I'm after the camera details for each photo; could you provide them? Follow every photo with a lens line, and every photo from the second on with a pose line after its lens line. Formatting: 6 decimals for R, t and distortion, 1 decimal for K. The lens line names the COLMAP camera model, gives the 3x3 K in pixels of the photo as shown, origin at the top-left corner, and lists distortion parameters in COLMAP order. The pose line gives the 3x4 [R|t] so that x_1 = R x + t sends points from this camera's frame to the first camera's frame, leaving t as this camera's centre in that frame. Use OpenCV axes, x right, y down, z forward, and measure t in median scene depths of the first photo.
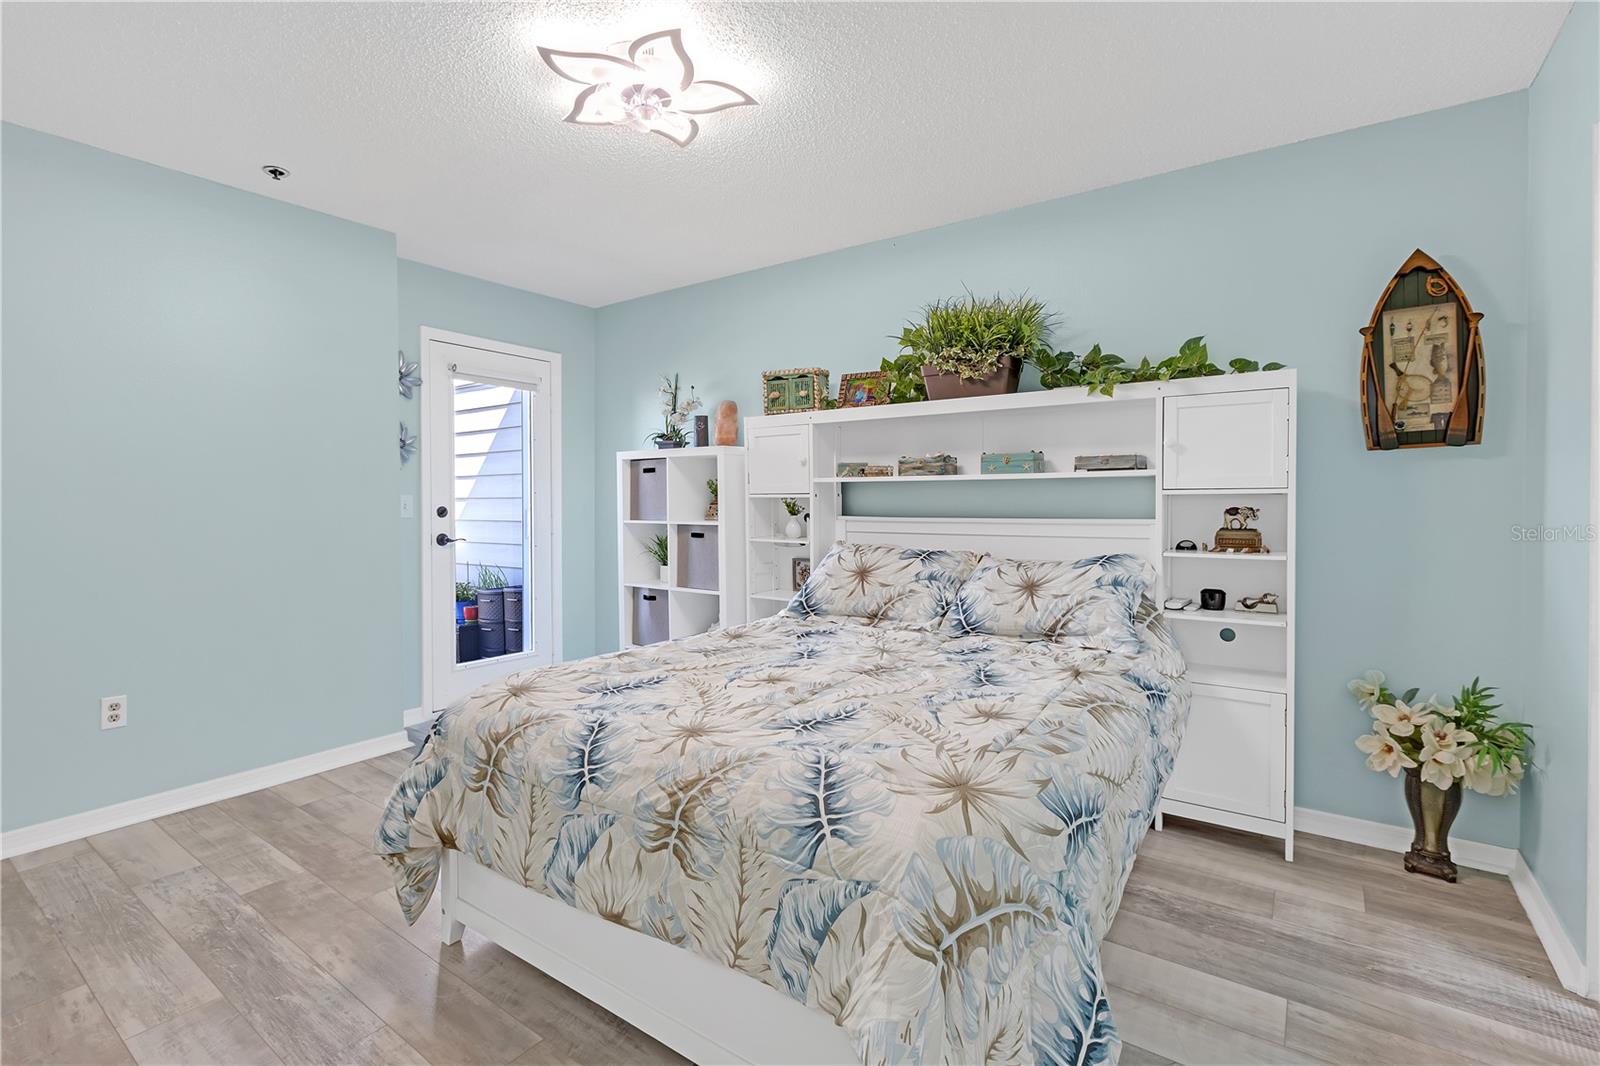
lens RADIAL K [[713.7, 0, 789.0], [0, 713.7, 522.1], [0, 0, 1]] dist [-0.002904, -0.000697]
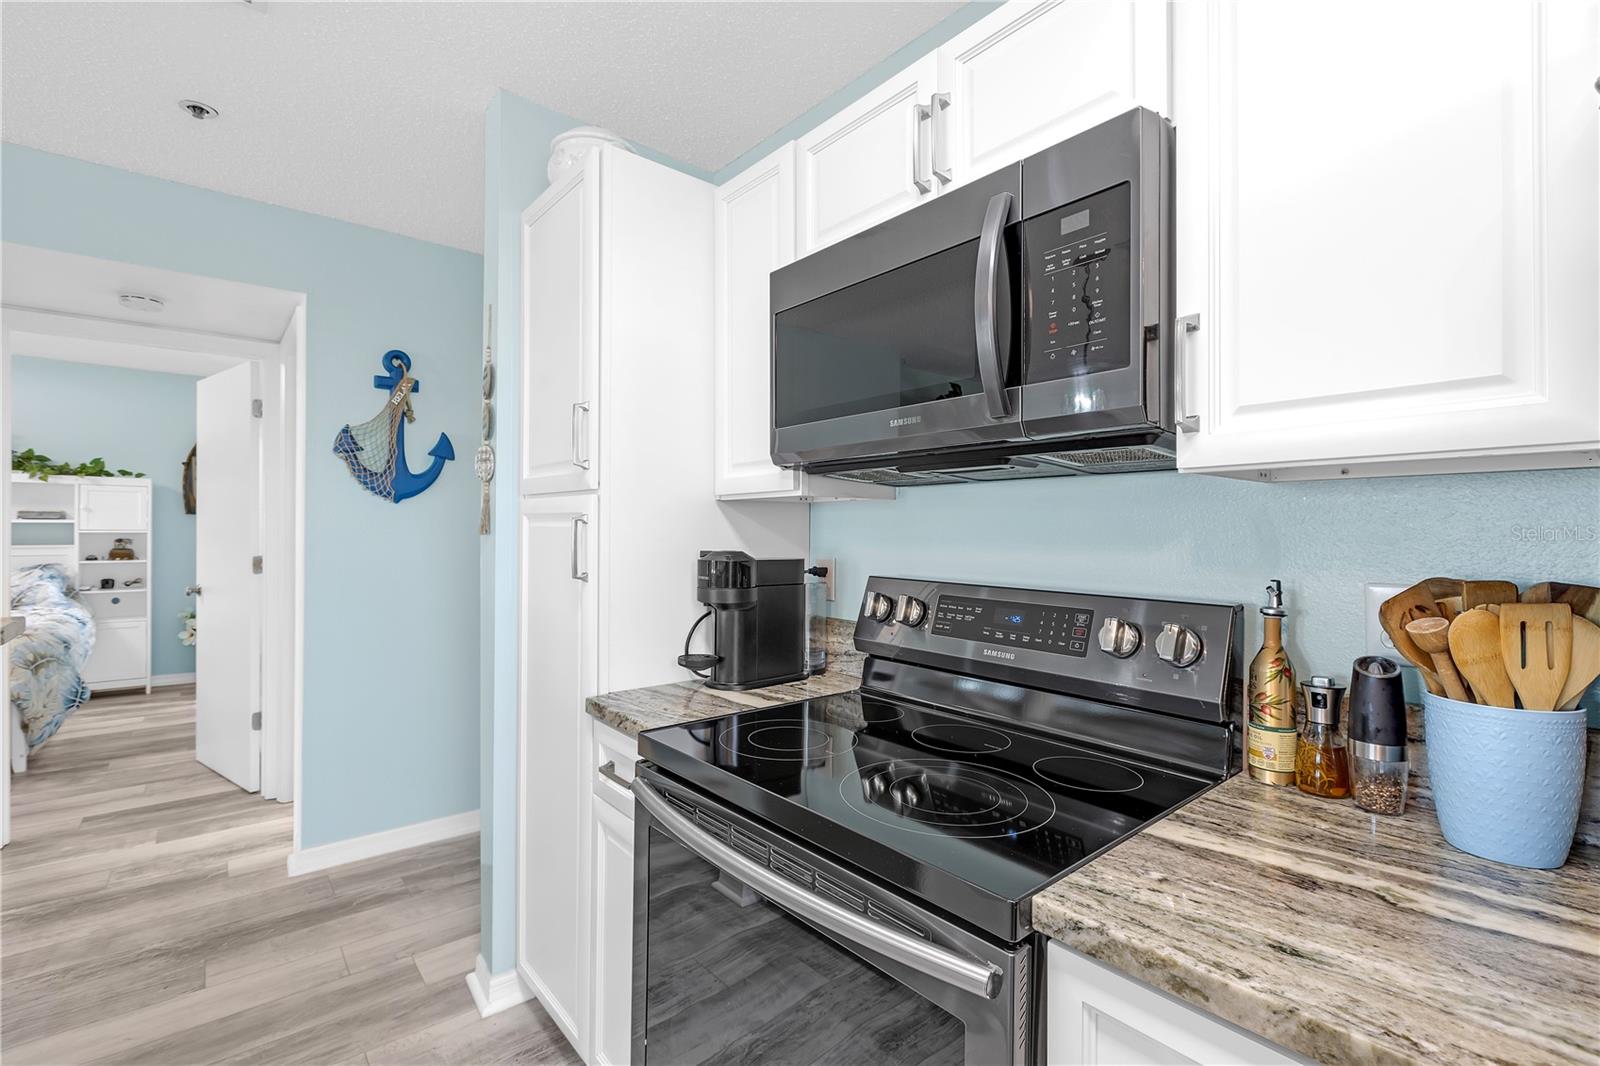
lens RADIAL K [[691.8, 0, 772.5], [0, 691.8, 528.7], [0, 0, 1]] dist [0.021765, -0.012483]
pose [[0.244304, 0.009122, 0.969656, -0.918280], [0.013660, 0.999824, -0.012847, 0.002532], [-0.969602, 0.016384, 0.244136, -1.394977]]
